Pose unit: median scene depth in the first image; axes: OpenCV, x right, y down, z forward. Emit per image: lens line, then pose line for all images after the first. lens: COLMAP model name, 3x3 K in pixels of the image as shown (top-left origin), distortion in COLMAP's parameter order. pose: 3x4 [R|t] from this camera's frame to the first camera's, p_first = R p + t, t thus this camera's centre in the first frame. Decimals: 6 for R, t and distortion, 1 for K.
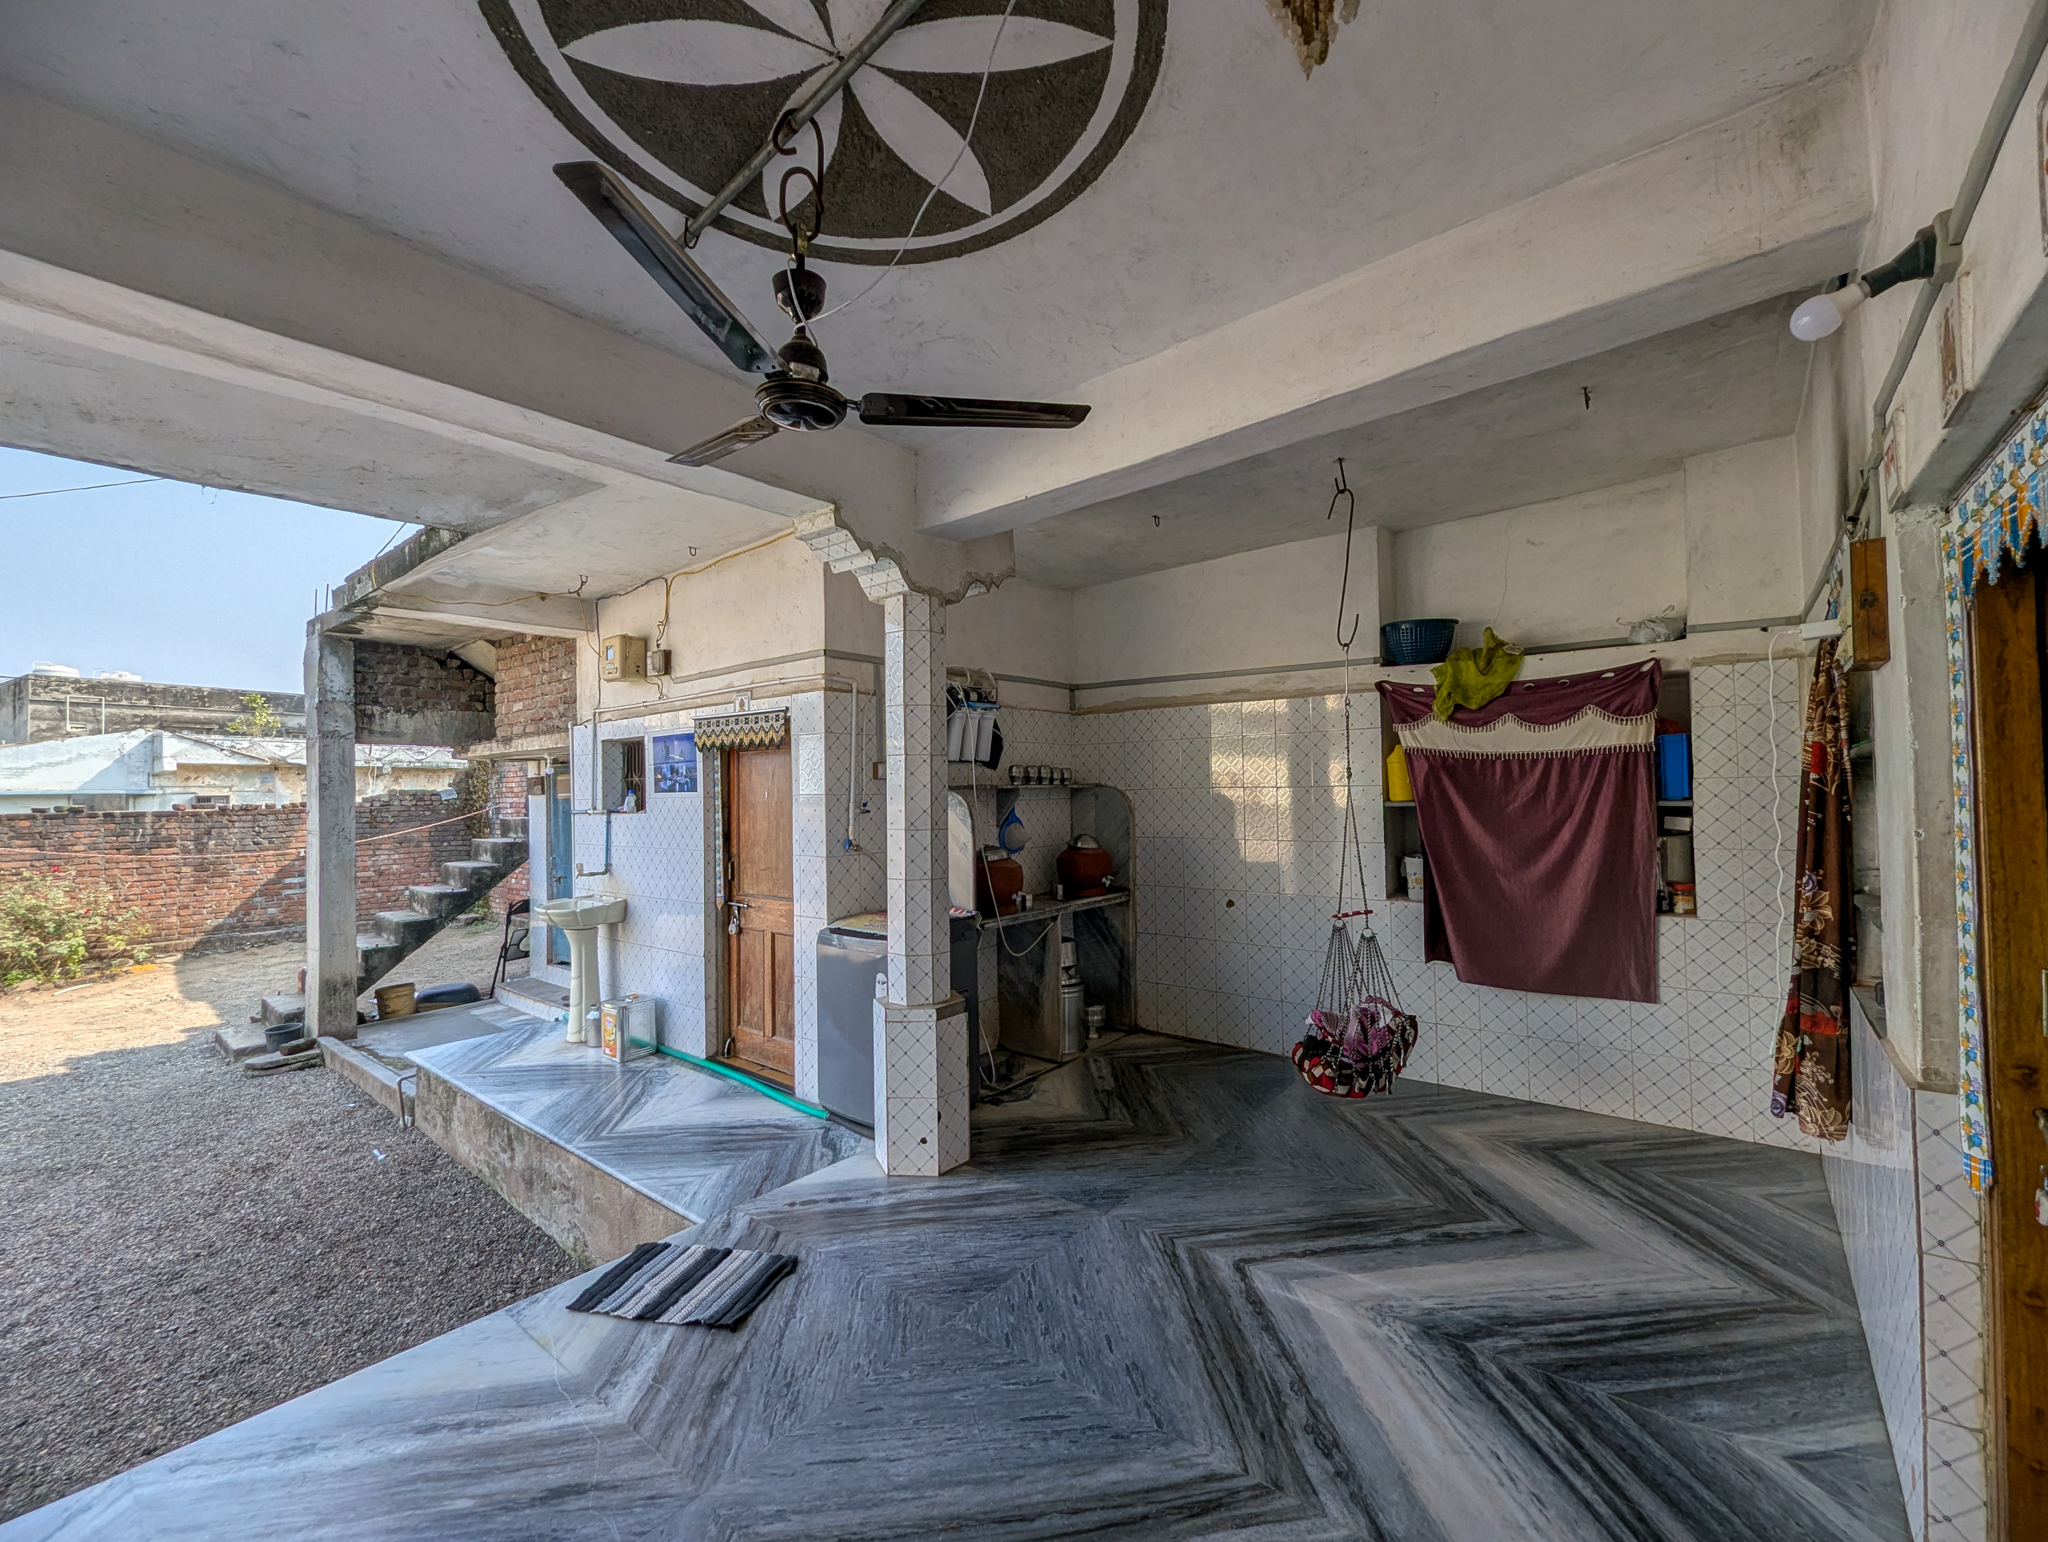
lens RADIAL K [[850.8, 0, 1034.2], [0, 850.8, 778.0], [0, 0, 1]] dist [0.003595, -0.002010]
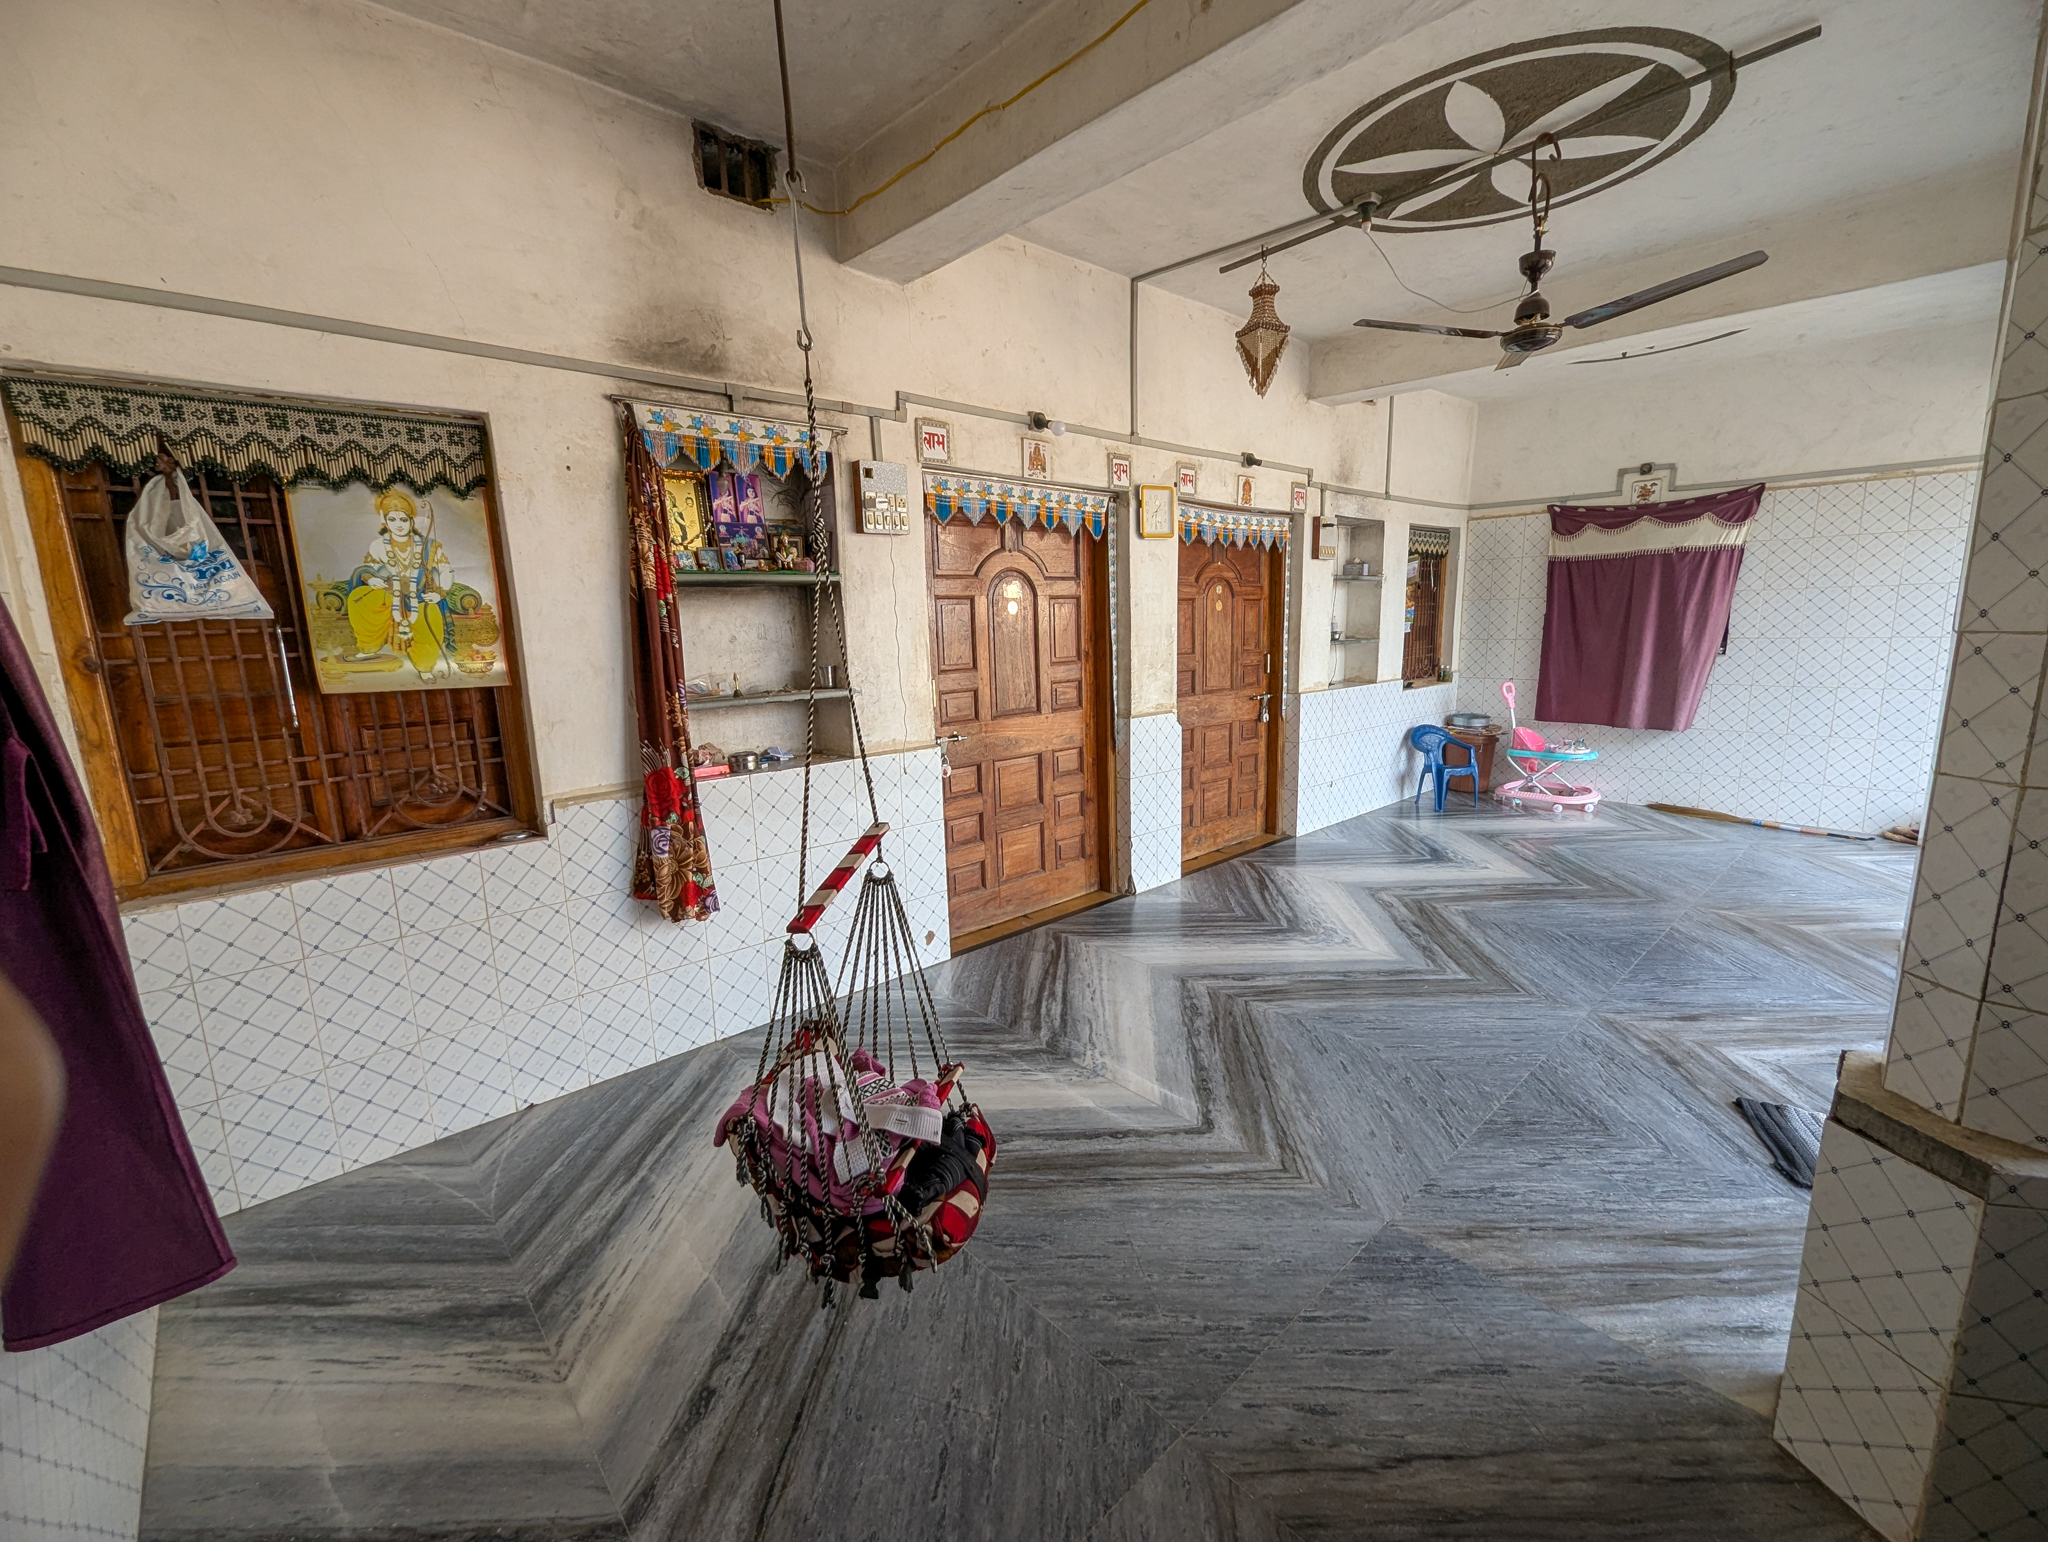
lens RADIAL K [[850.8, 0, 1026.4], [0, 850.8, 775.8], [0, 0, 1]] dist [0.003595, -0.002010]
pose [[-0.986910, 0.016824, 0.160391, 0.282537], [0.041748, 0.987294, 0.153322, 0.066064], [-0.155773, 0.158011, -0.975073, 1.865054]]
